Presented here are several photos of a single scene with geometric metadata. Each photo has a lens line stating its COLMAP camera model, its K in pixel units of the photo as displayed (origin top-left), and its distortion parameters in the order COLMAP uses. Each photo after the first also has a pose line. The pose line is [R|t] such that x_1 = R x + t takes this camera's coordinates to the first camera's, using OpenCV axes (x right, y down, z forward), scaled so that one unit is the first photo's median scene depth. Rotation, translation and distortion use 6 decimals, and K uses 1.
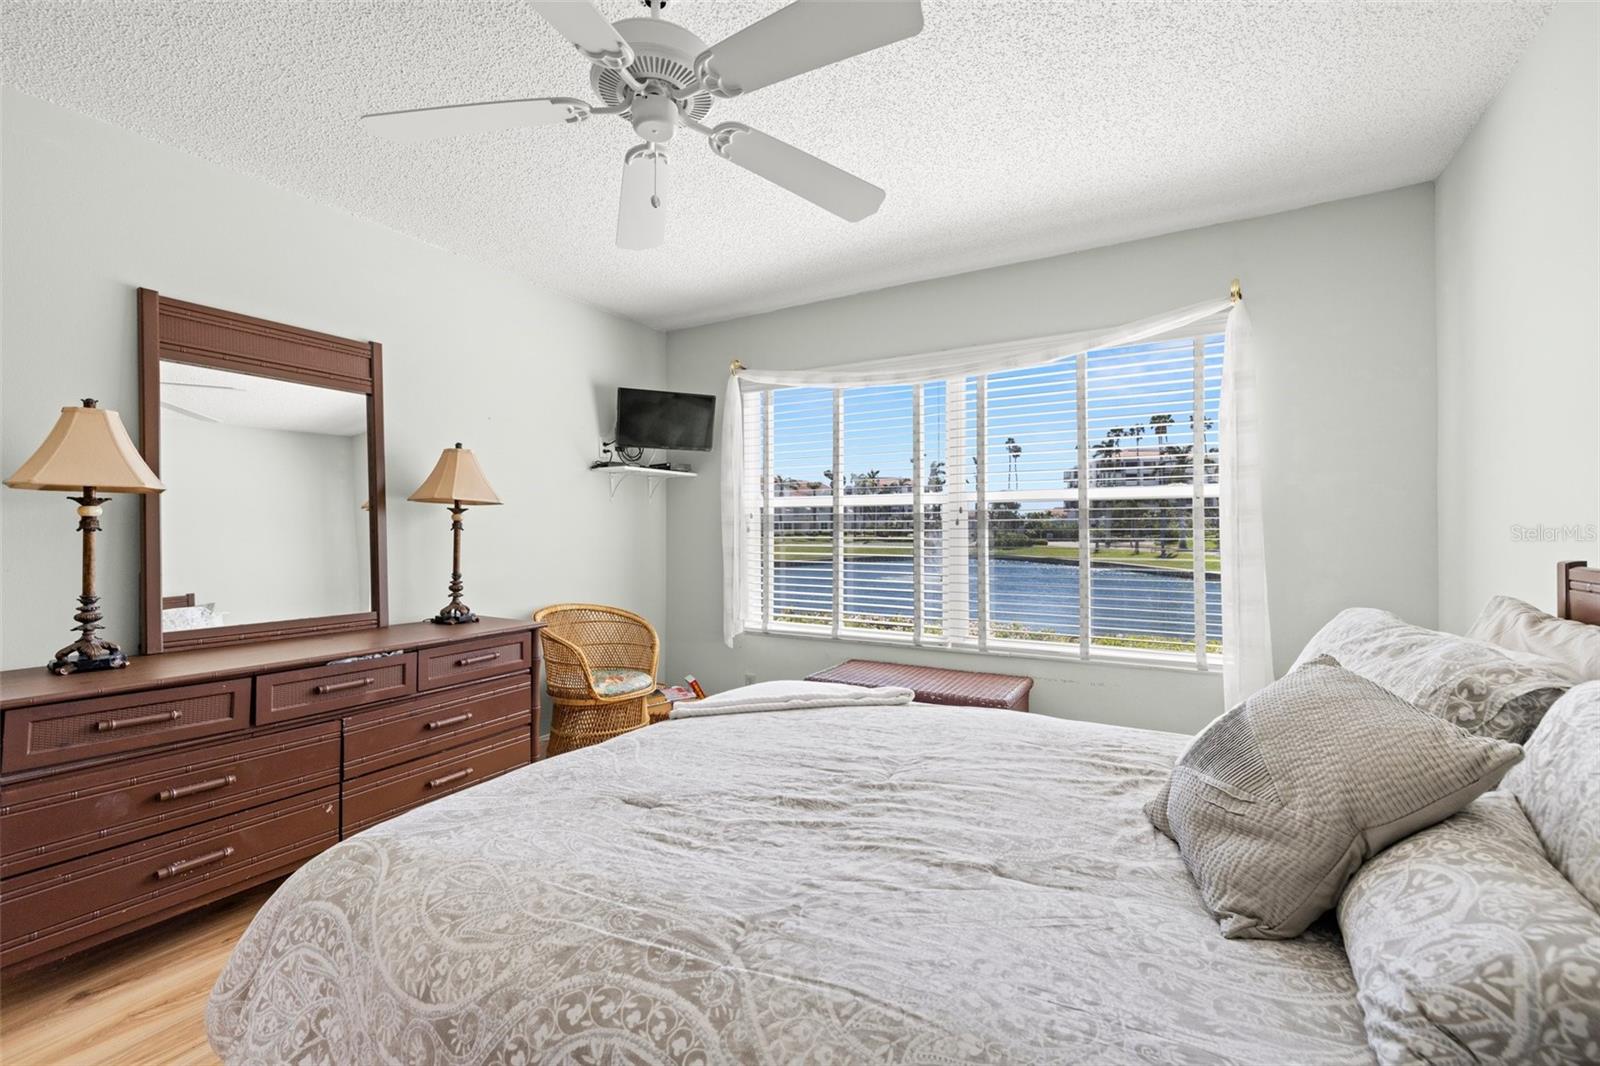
lens RADIAL K [[684.1, 0, 797.9], [0, 684.1, 504.9], [0, 0, 1]] dist [-0.000553, 0.000017]
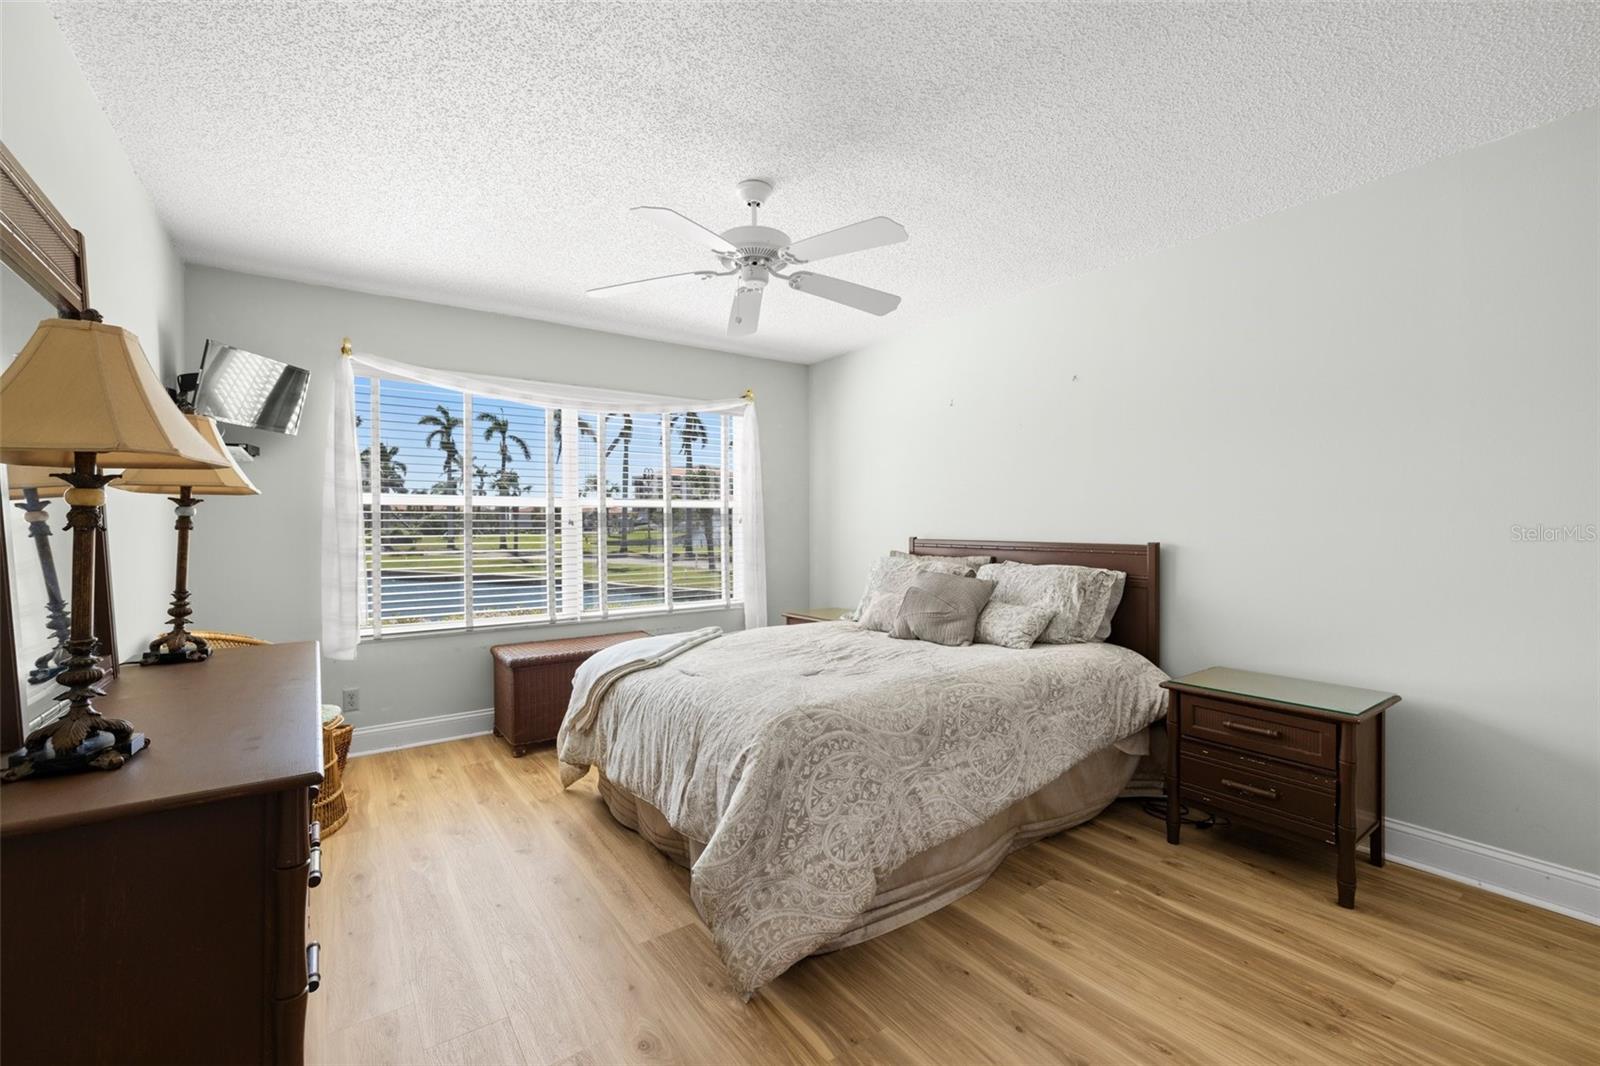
lens RADIAL K [[674.9, 0, 797.7], [0, 674.9, 526.5], [0, 0, 1]] dist [-0.000514, 0.000097]
pose [[0.402049, 0.001423, 0.915617, -0.880931], [-0.030556, 0.999463, 0.011864, 0.006243], [-0.915108, -0.032748, 0.401877, 0.139738]]
